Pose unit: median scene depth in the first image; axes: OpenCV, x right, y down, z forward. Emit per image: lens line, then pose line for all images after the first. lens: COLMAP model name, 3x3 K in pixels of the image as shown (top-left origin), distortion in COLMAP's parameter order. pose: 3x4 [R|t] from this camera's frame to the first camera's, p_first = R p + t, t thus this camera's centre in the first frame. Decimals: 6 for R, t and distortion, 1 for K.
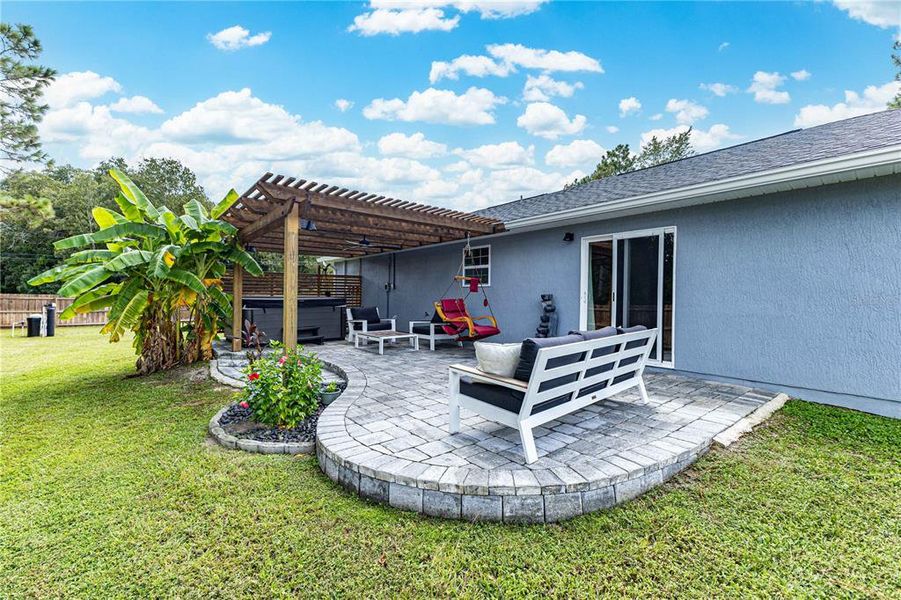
lens RADIAL K [[395.5, 0, 450.5], [0, 395.5, 300.0], [0, 0, 1]] dist [0.008812, -0.000470]
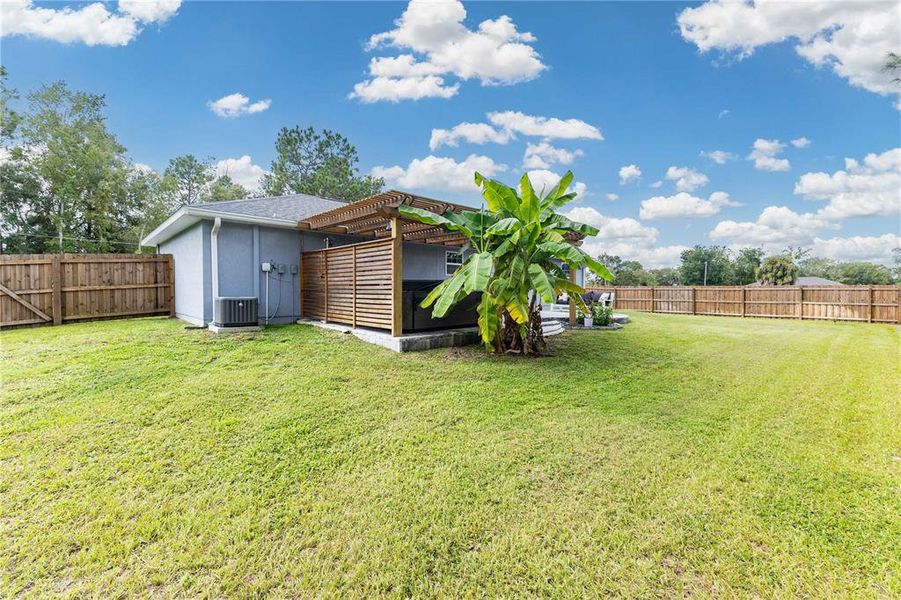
lens RADIAL K [[389.3, 0, 450.5], [0, 389.3, 300.0], [0, 0, 1]] dist [0.004741, 0.000353]
pose [[-0.071545, -0.035242, 0.996815, -1.520626], [0.002027, 0.999368, 0.035478, 0.008236], [-0.997435, 0.004559, -0.071428, 1.107001]]
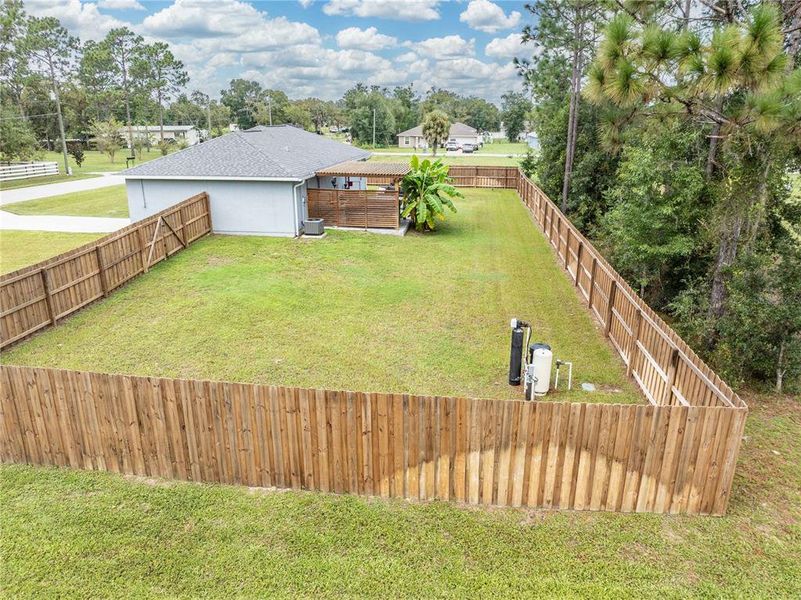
lens RADIAL K [[571.8, 0, 400.5], [0, 571.8, 300.0], [0, 0, 1]] dist [0.000592, -0.001308]
pose [[-0.691715, -0.230838, 0.684284, -2.855351], [-0.004769, 0.948977, 0.315310, -0.485851], [-0.722155, 0.214841, -0.657522, 3.212664]]
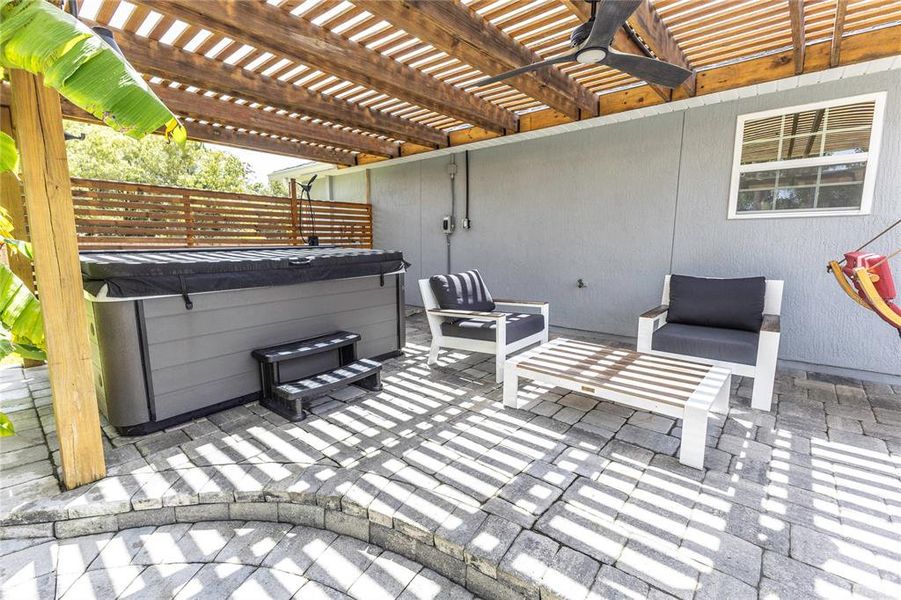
lens RADIAL K [[395.5, 0, 450.5], [0, 395.5, 300.0], [0, 0, 1]] dist [0.008812, -0.000470]
pose [[0.983381, -0.035033, 0.178139, -0.320396], [0.009624, 0.989885, 0.141549, -0.012614], [-0.181296, -0.137482, 0.973771, 0.659974]]
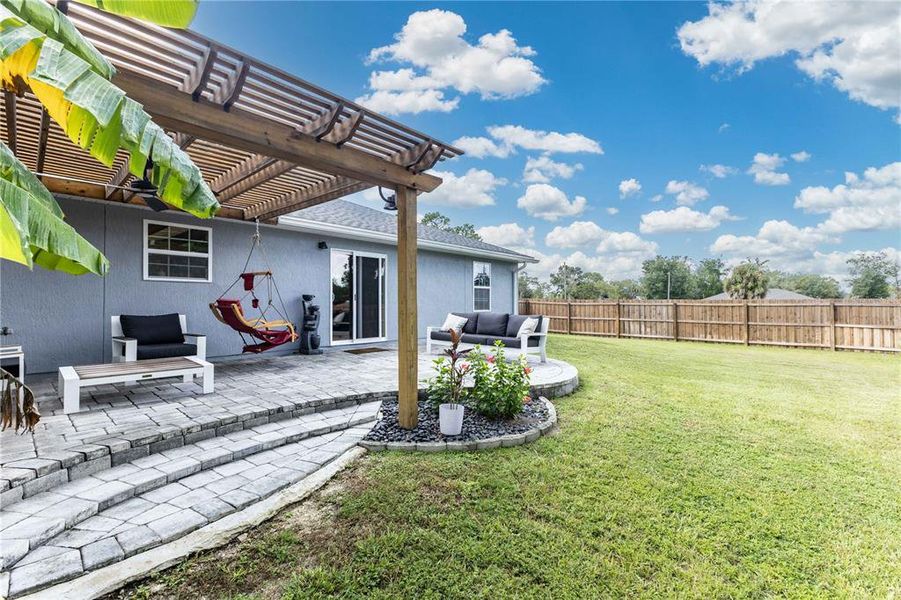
lens RADIAL K [[395.5, 0, 450.5], [0, 395.5, 300.0], [0, 0, 1]] dist [0.008812, -0.000470]
pose [[-0.159108, -0.003410, 0.987255, -0.686694], [0.004298, 0.999982, 0.004147, -0.001974], [-0.987252, 0.004903, -0.159091, 0.623538]]
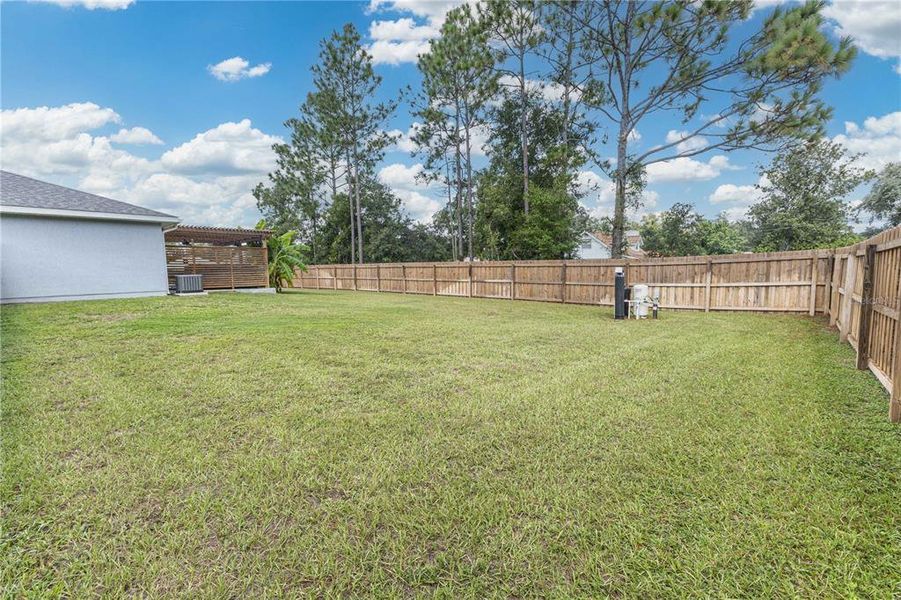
lens RADIAL K [[395.5, 0, 450.5], [0, 395.5, 300.0], [0, 0, 1]] dist [0.008812, -0.000470]
pose [[-0.990163, 0.016725, -0.138915, -1.347924], [0.003977, 0.995793, 0.091546, -0.008840], [0.139862, 0.090093, -0.986064, 3.331208]]
